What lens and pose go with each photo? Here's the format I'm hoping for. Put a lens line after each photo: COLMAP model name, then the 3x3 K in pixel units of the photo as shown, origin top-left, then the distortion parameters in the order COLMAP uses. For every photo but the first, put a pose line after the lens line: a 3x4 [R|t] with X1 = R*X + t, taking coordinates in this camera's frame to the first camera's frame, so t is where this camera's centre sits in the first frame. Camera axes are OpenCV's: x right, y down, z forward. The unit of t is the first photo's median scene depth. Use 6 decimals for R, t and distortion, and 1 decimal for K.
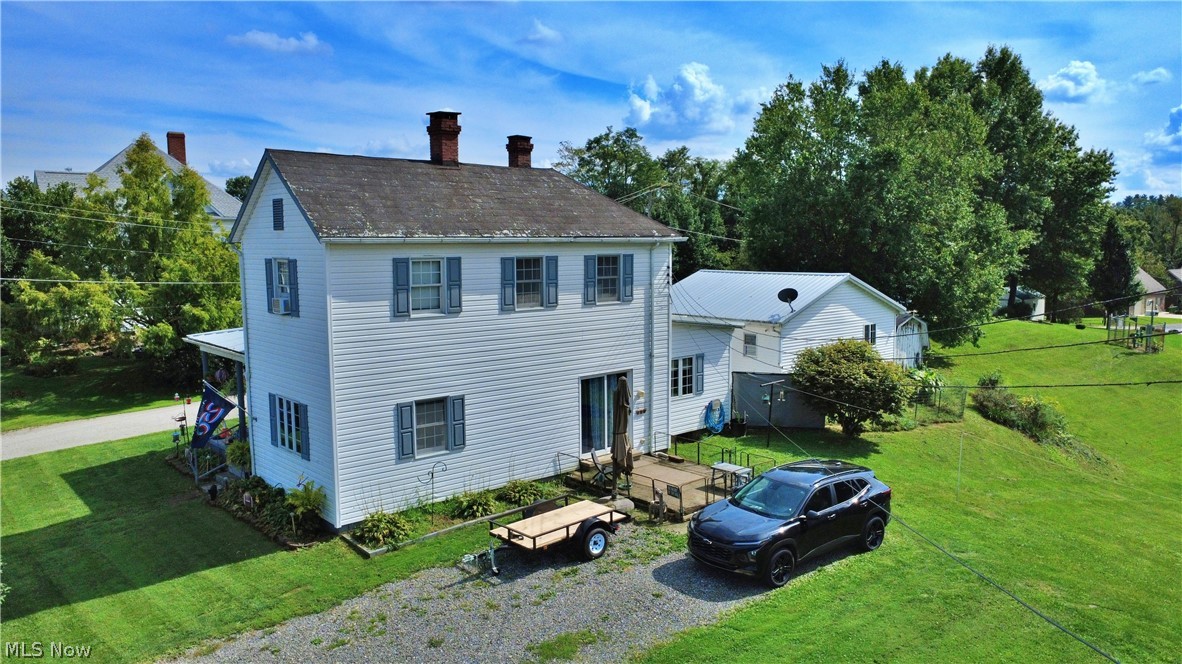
lens RADIAL K [[864.1, 0, 591.0], [0, 864.1, 332.0], [0, 0, 1]] dist [-0.000170, -0.003511]
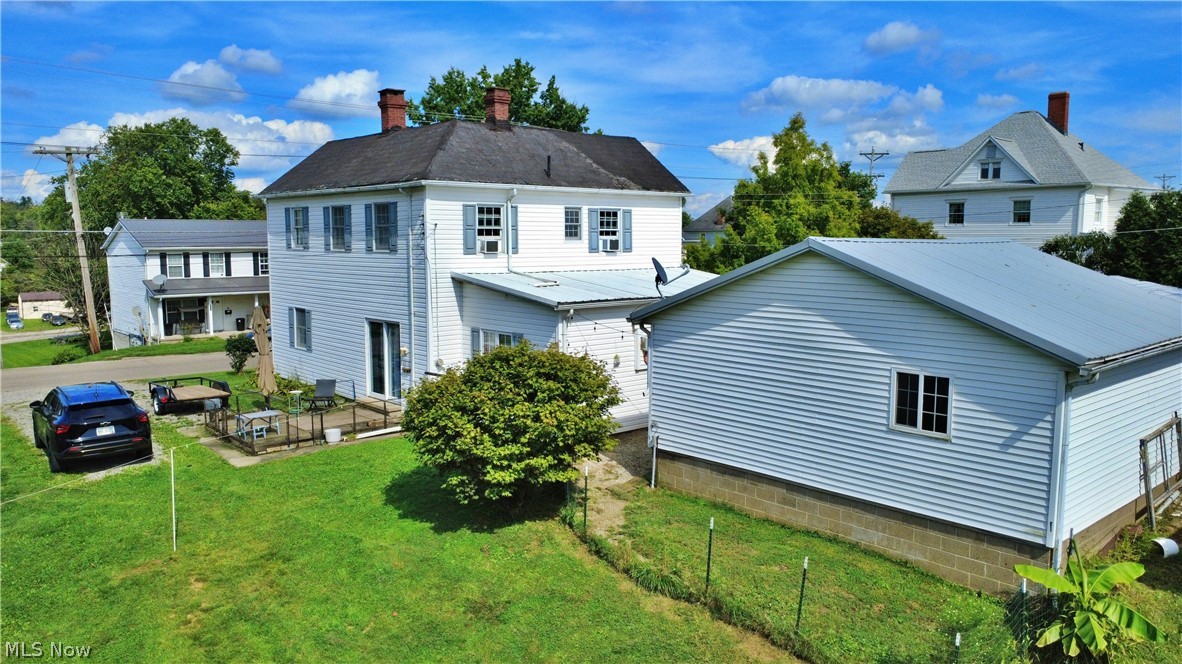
lens RADIAL K [[864.1, 0, 591.0], [0, 864.1, 332.0], [0, 0, 1]] dist [-0.000170, -0.003511]
pose [[-0.013403, 0.134850, -0.990775, 0.893493], [-0.083588, 0.987245, 0.135500, -0.085314], [0.996410, 0.084633, -0.001960, 1.093684]]
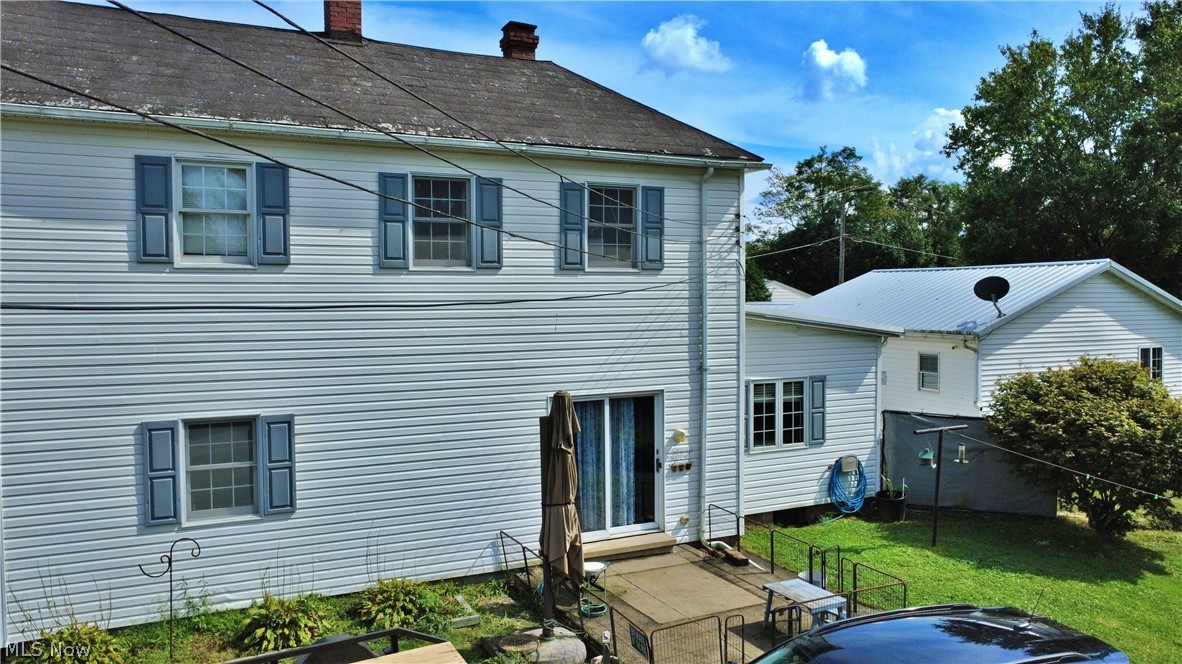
lens RADIAL K [[864.1, 0, 591.0], [0, 864.1, 332.0], [0, 0, 1]] dist [-0.000170, -0.003511]
pose [[0.961617, 0.012070, -0.274131, 0.142064], [-0.029535, 0.997781, -0.059673, 0.035938], [0.272802, 0.065479, 0.959839, 0.396951]]
